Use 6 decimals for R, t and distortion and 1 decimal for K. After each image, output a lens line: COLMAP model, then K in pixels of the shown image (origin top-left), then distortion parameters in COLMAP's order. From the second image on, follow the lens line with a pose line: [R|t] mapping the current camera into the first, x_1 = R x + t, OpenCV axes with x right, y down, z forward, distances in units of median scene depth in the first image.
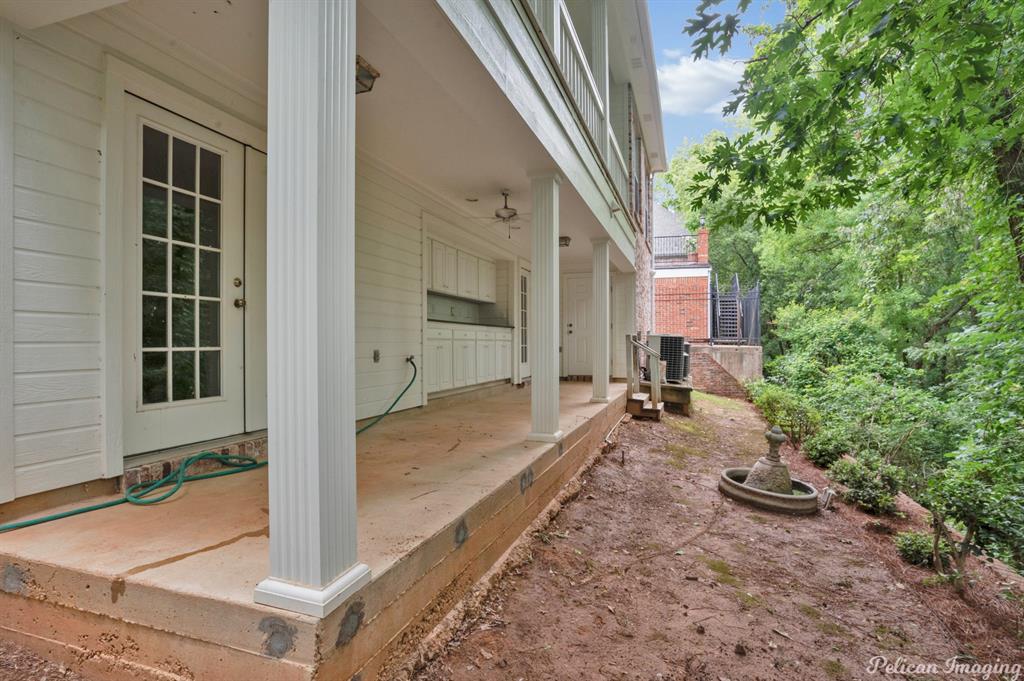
lens RADIAL K [[517.1, 0, 512.0], [0, 517.1, 340.5], [0, 0, 1]] dist [-0.028774, 0.001879]
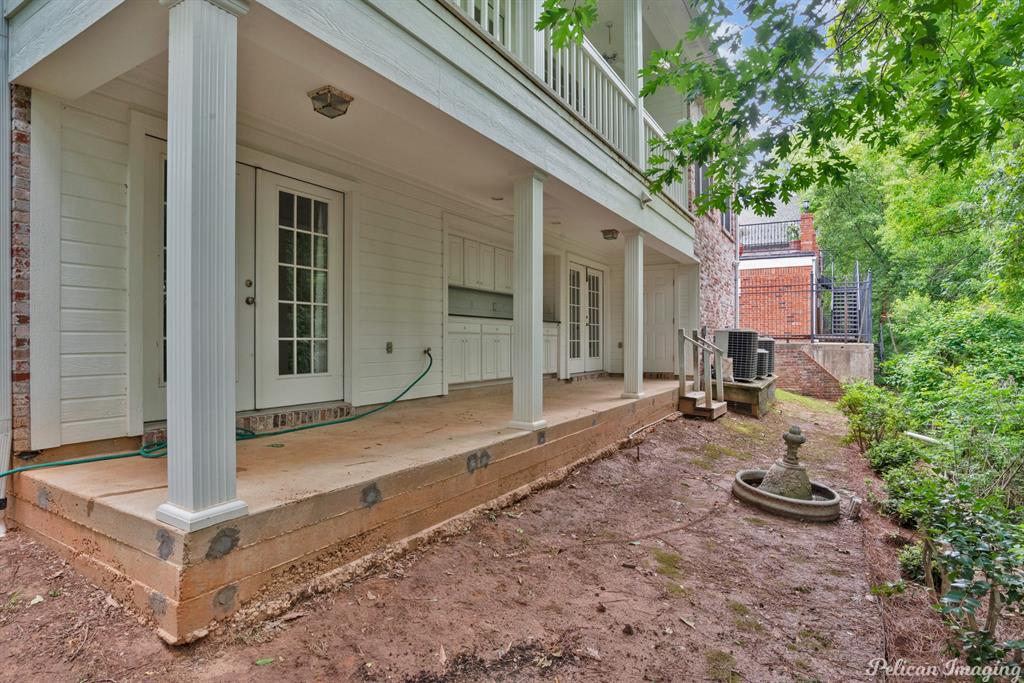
lens RADIAL K [[535.6, 0, 510.4], [0, 535.6, 338.1], [0, 0, 1]] dist [-0.033366, -0.000217]
pose [[0.975241, 0.001821, -0.221136, 0.269299], [-0.001863, 0.999998, 0.000017, 0.010679], [0.221136, 0.000395, 0.975243, -0.058840]]
